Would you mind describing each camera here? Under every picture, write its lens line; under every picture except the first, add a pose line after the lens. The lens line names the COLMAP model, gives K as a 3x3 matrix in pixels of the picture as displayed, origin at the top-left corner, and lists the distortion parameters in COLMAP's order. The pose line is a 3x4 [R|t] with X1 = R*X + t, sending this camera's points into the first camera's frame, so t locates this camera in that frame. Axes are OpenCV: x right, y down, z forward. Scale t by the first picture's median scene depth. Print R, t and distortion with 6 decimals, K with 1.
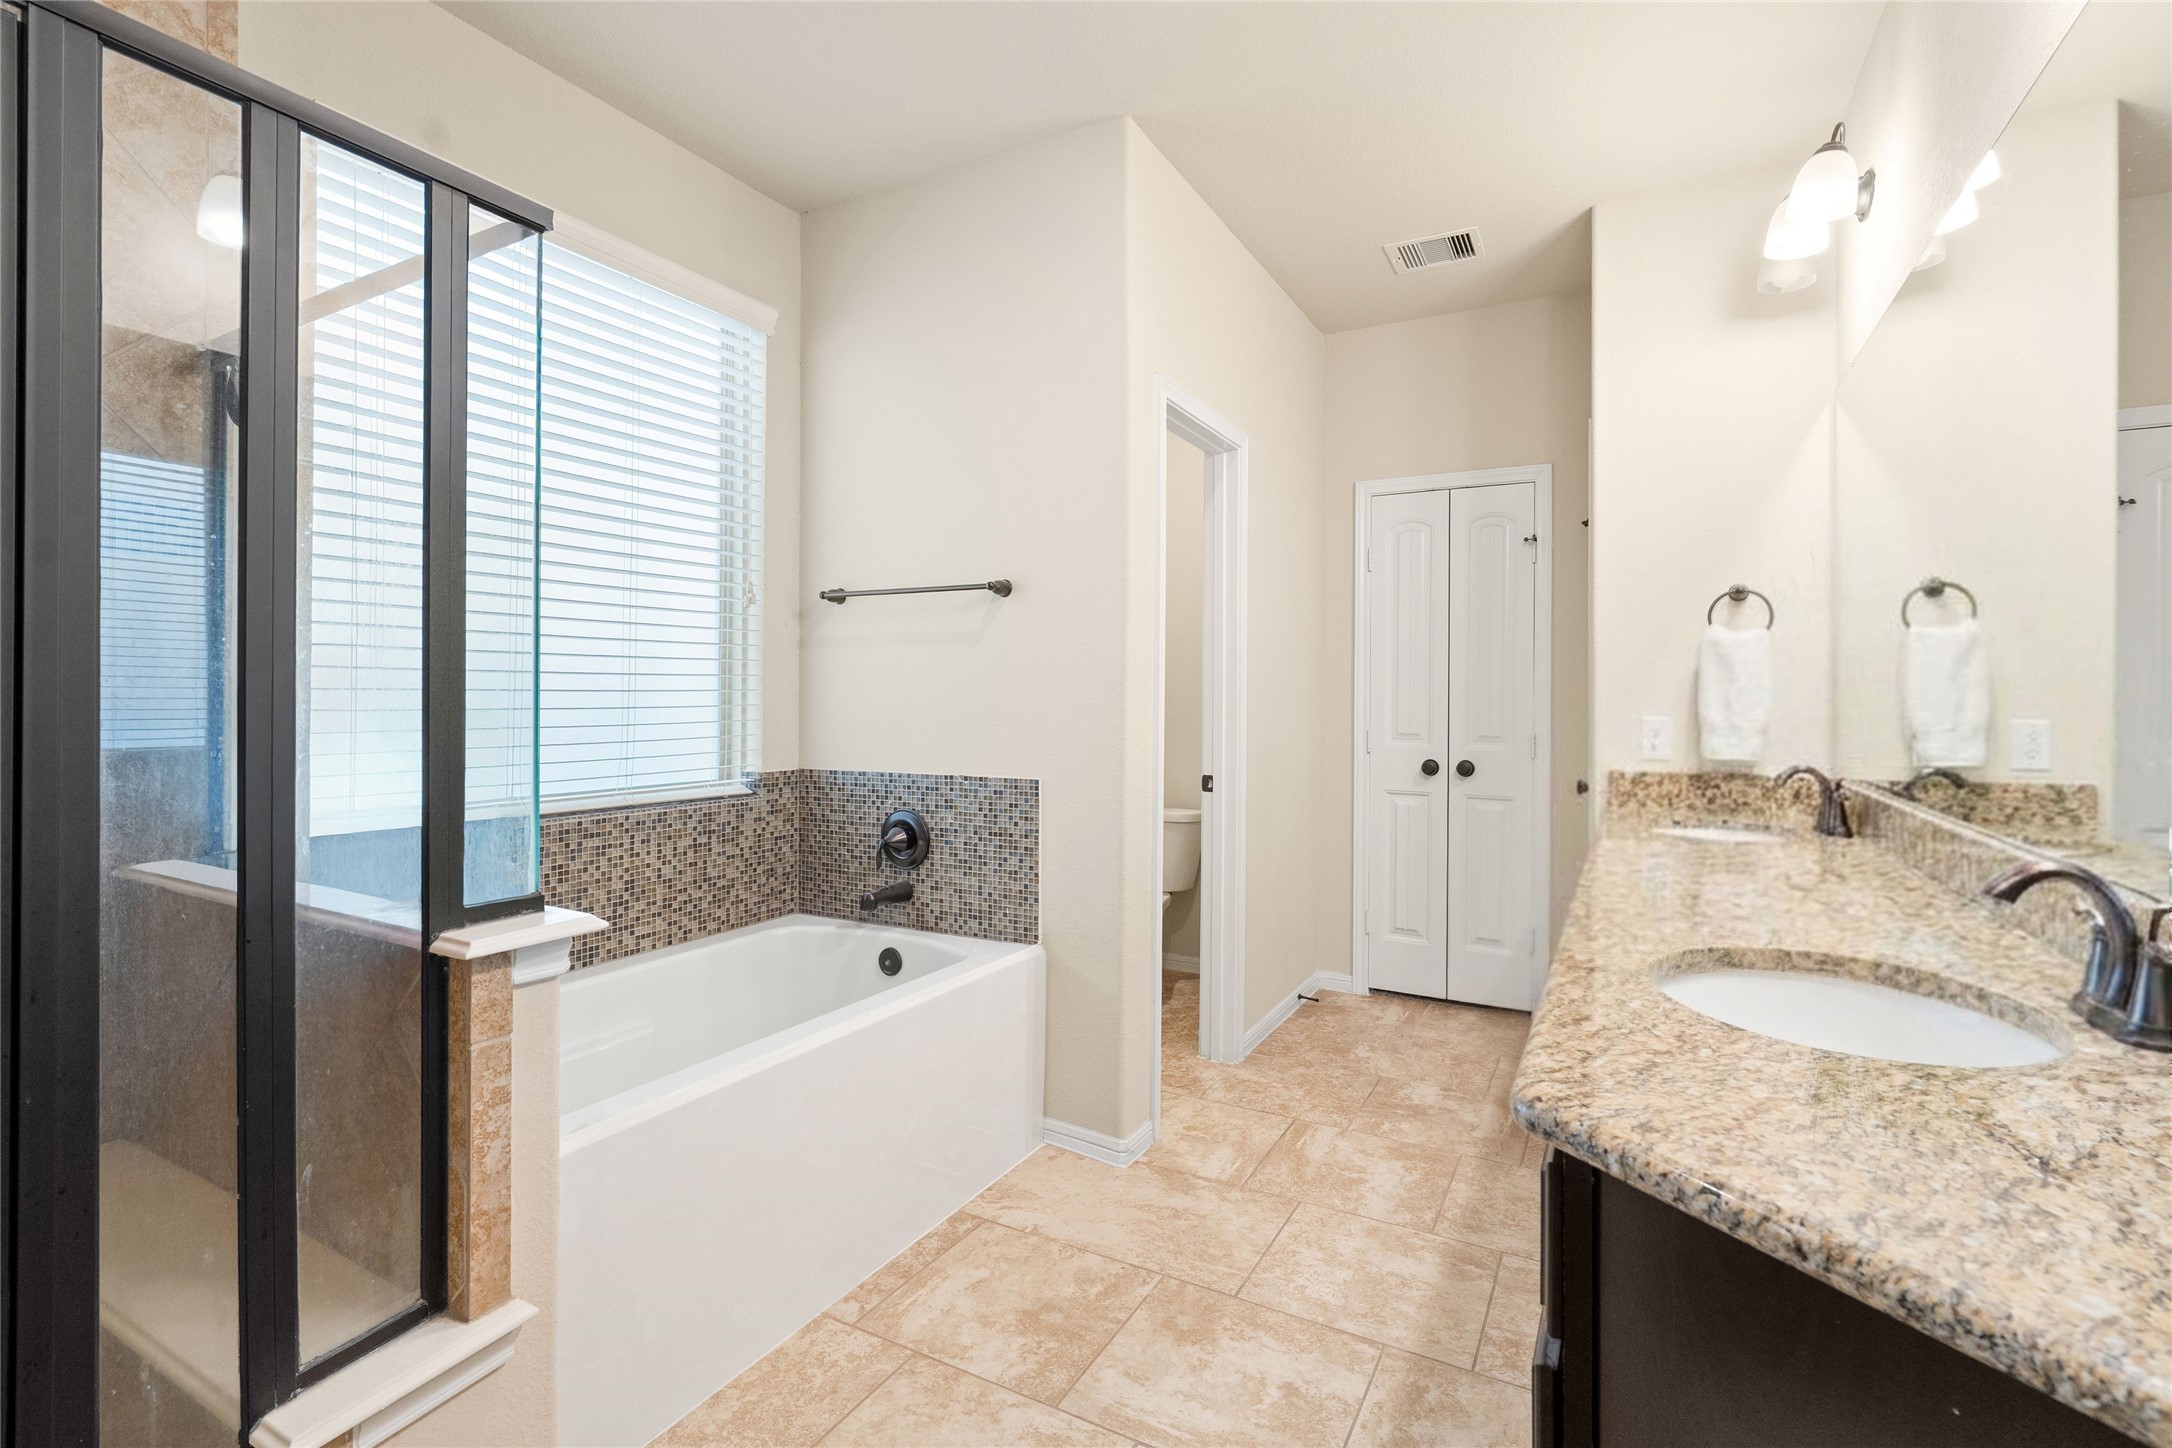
lens RADIAL K [[993.6, 0, 1084.1], [0, 993.6, 721.9], [0, 0, 1]] dist [-0.001016, 0.000031]
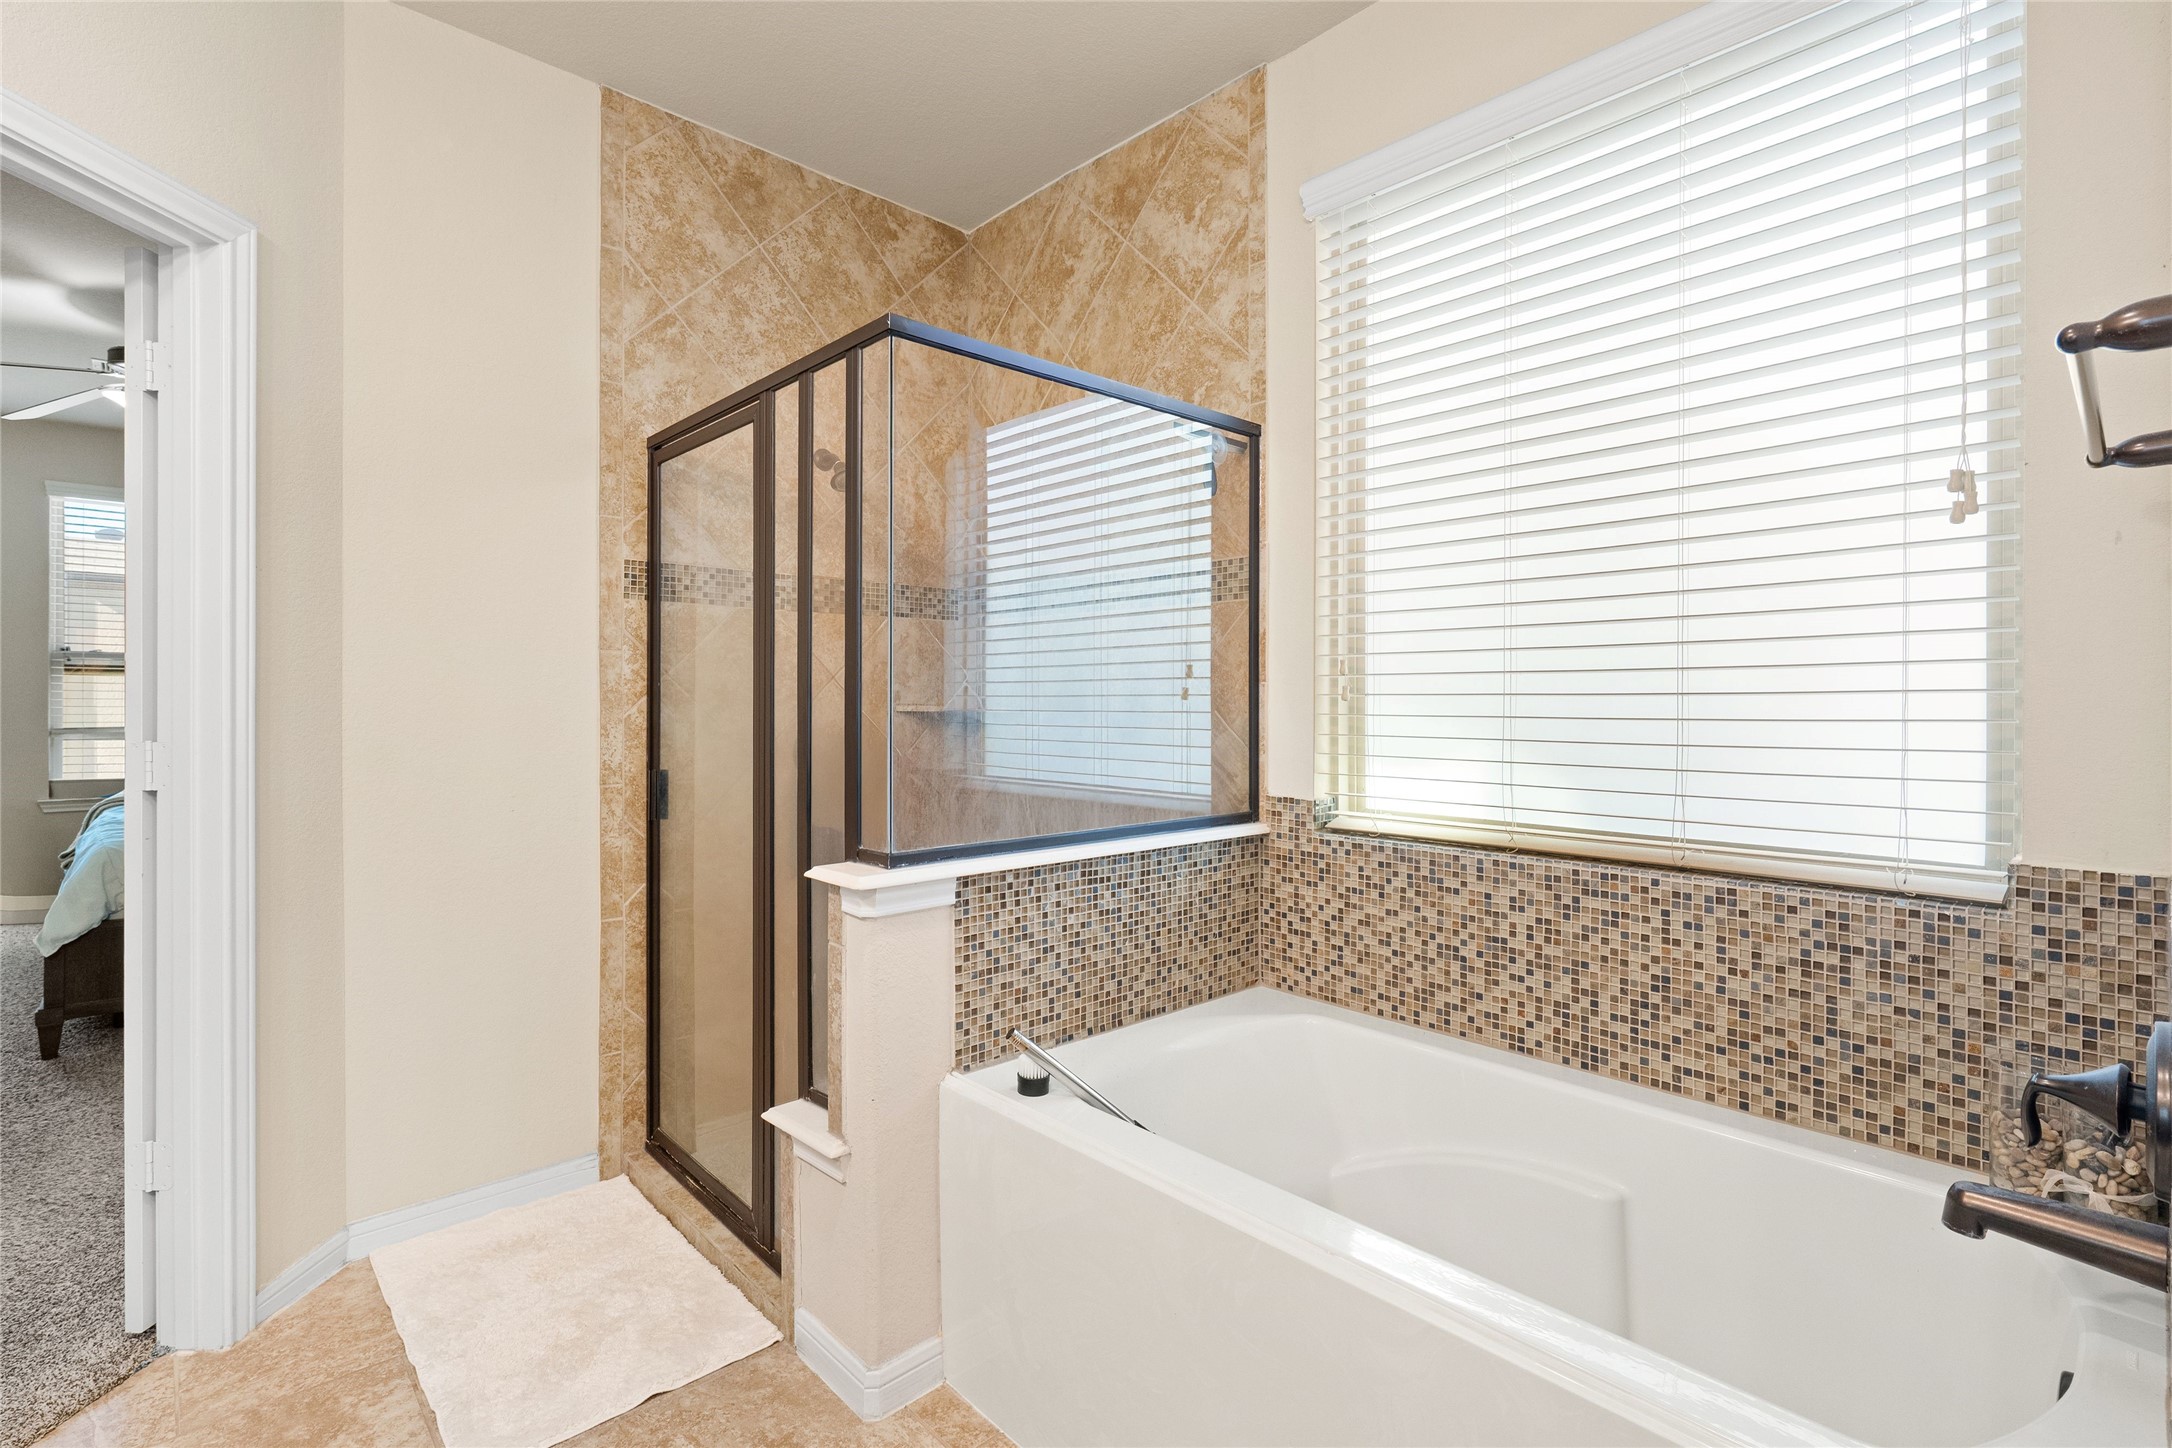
lens RADIAL K [[988.0, 0, 1084.4], [0, 988.0, 700.8], [0, 0, 1]] dist [-0.004517, 0.000048]
pose [[-0.308548, -0.004021, -0.951200, 0.288251], [-0.027328, 0.999616, 0.004639, -0.018593], [0.950816, 0.027425, -0.308540, 0.803711]]
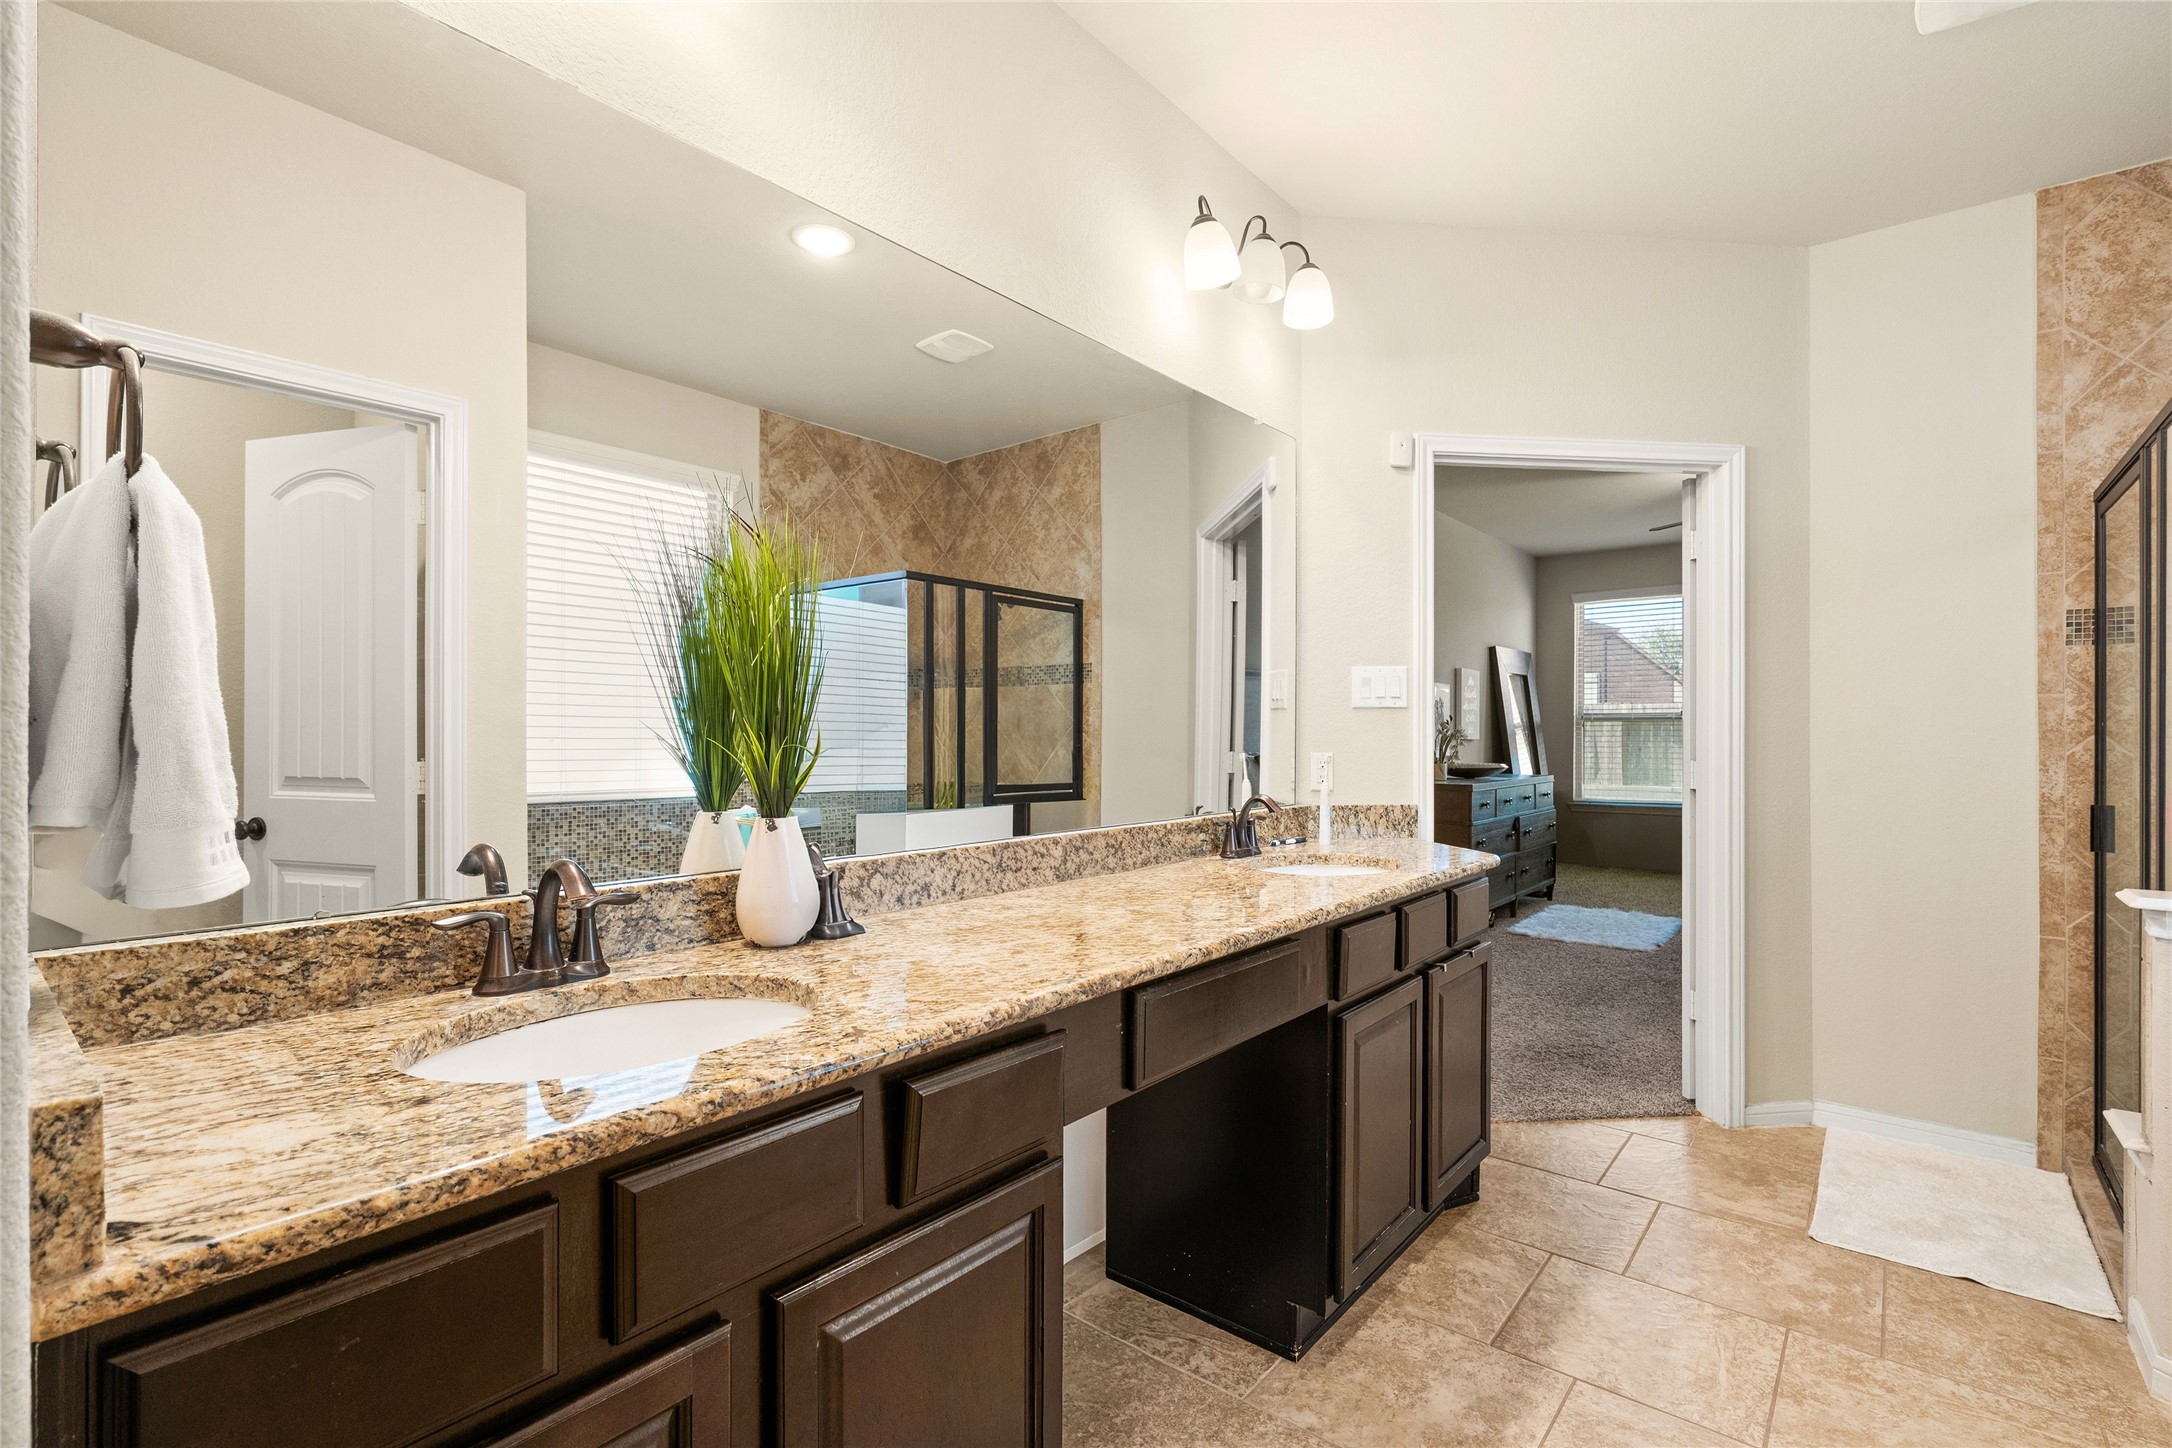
lens RADIAL K [[993.6, 0, 1084.1], [0, 993.6, 721.9], [0, 0, 1]] dist [-0.001016, 0.000031]
pose [[-0.983232, -0.006524, 0.182244, 0.343208], [-0.003734, 0.999871, 0.015651, -0.032696], [-0.182323, 0.014708, -0.983129, 1.287682]]
